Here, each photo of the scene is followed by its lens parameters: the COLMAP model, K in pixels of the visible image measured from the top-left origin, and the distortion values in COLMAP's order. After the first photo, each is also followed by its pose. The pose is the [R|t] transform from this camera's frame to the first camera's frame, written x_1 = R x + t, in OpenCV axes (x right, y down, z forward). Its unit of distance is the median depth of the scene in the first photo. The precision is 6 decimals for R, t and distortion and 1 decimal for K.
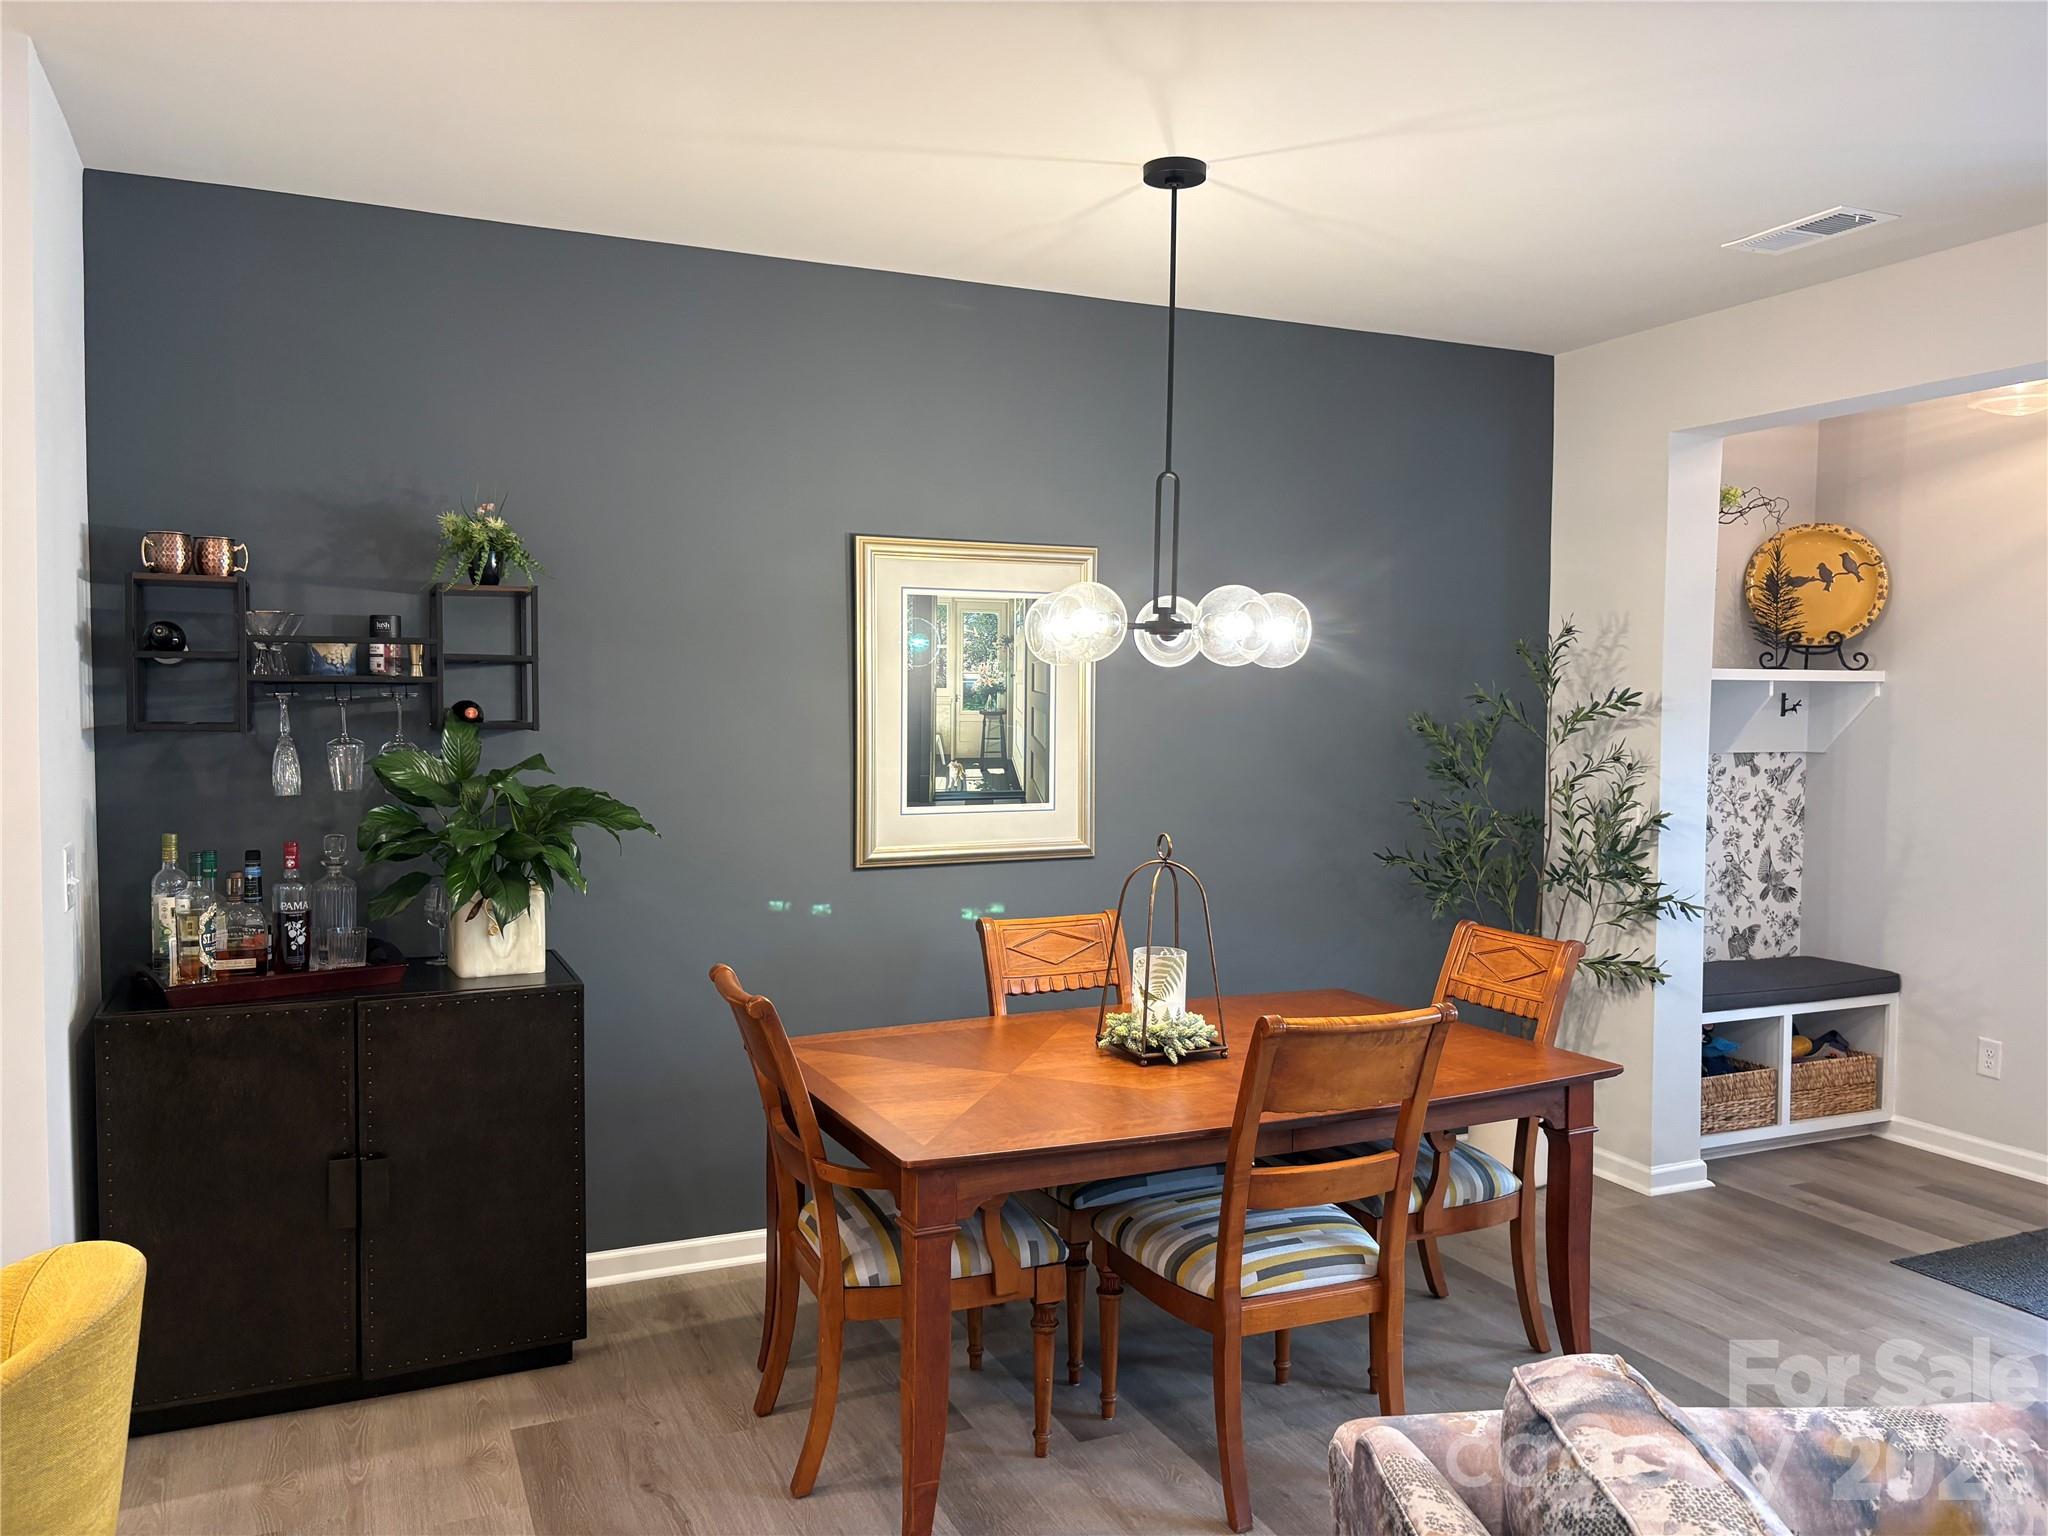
lens RADIAL K [[1538.4, 0, 1023.4], [0, 1538.4, 767.1], [0, 0, 1]] dist [0.087420, -0.131786]
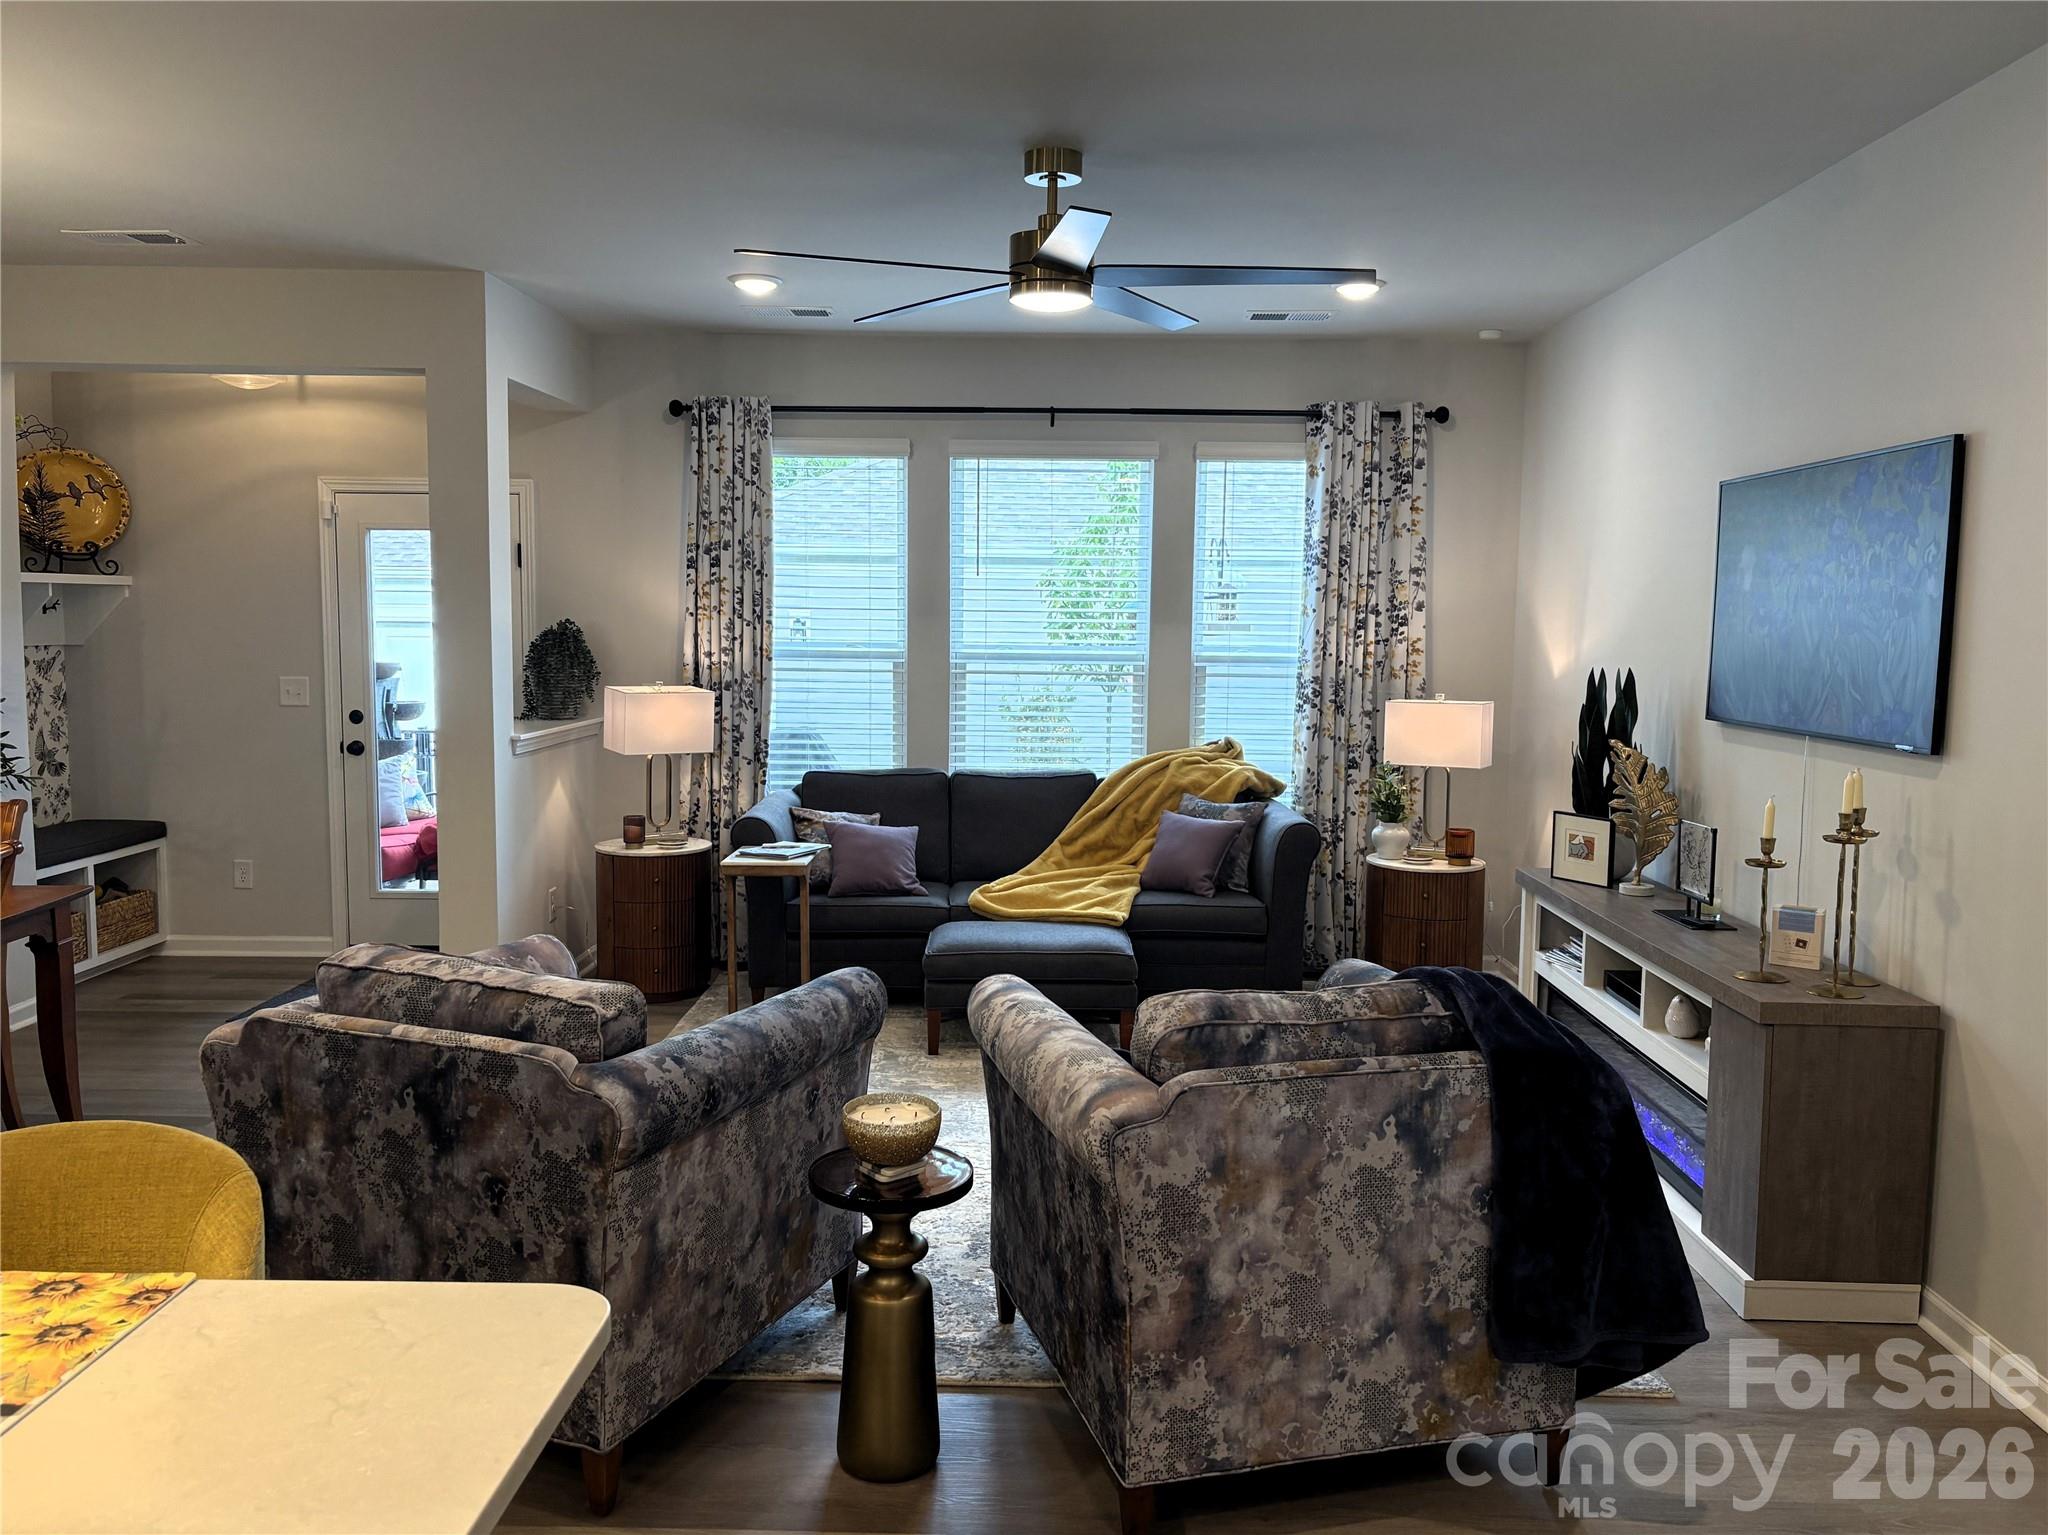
lens RADIAL K [[1596.1, 0, 1029.0], [0, 1596.1, 780.9], [0, 0, 1]] dist [0.098394, -0.151218]
pose [[0.427915, -0.097591, 0.898535, -0.370880], [0.034991, 0.995197, 0.091426, 0.007696], [-0.903141, -0.007682, 0.429275, -0.214950]]
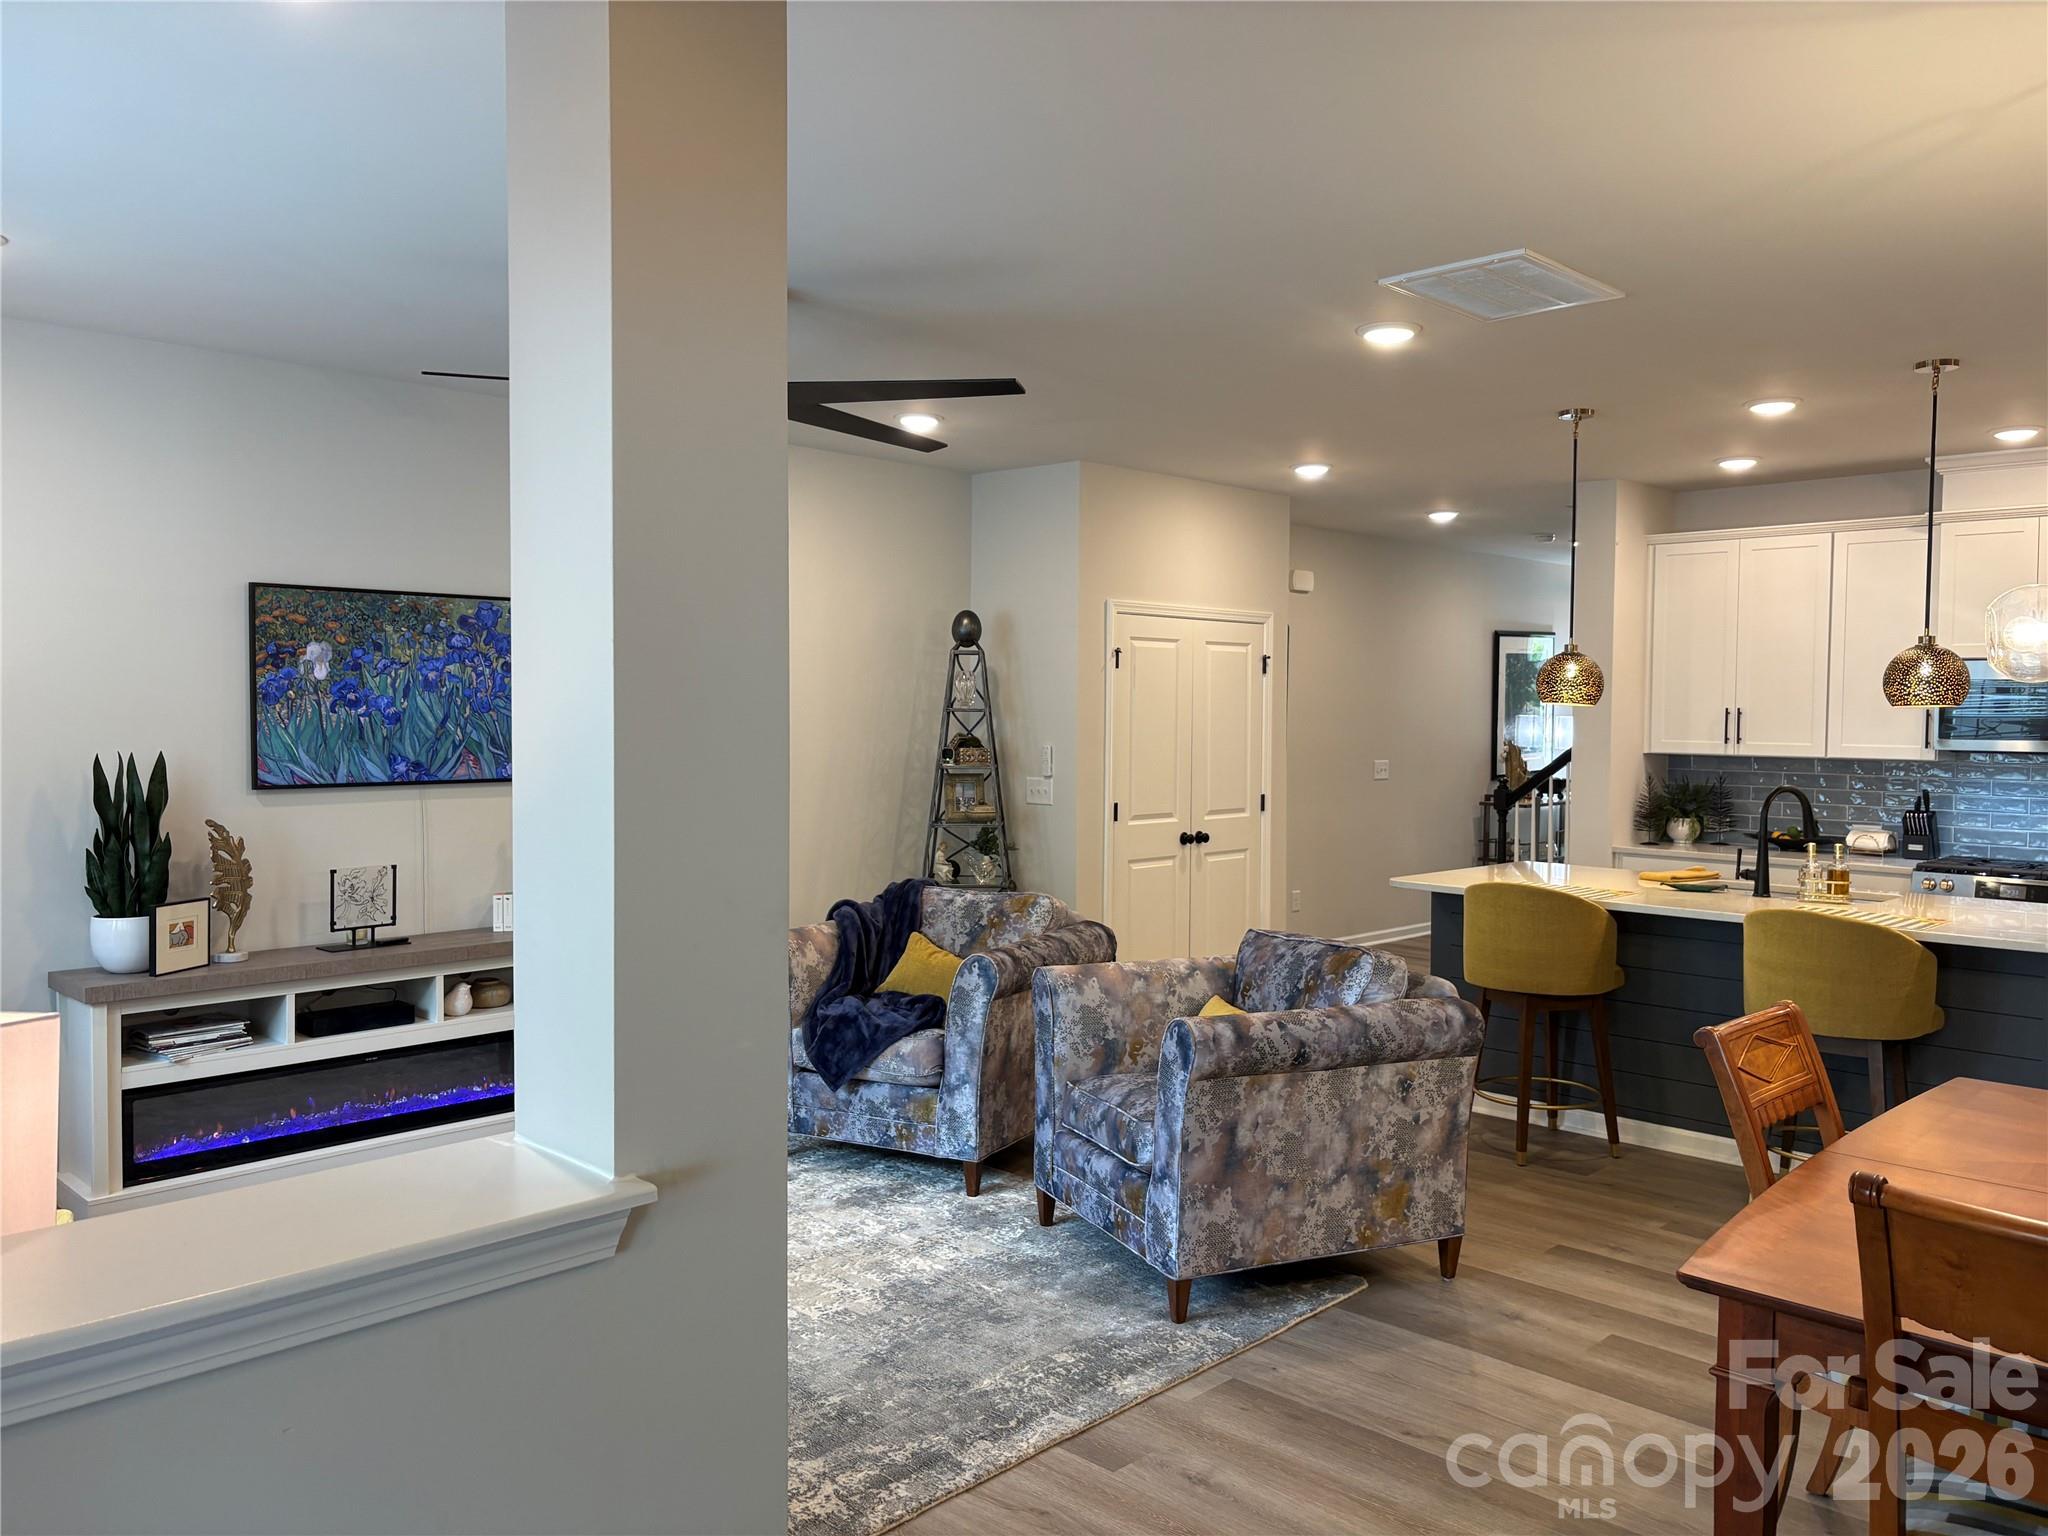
lens RADIAL K [[1541.0, 0, 1028.8], [0, 1541.0, 763.5], [0, 0, 1]] dist [0.157752, -0.321083]
pose [[-0.929389, -0.002633, -0.369092, 0.685979], [-0.033839, 0.996371, 0.078099, -0.051051], [0.367547, 0.085074, -0.926106, 1.150936]]
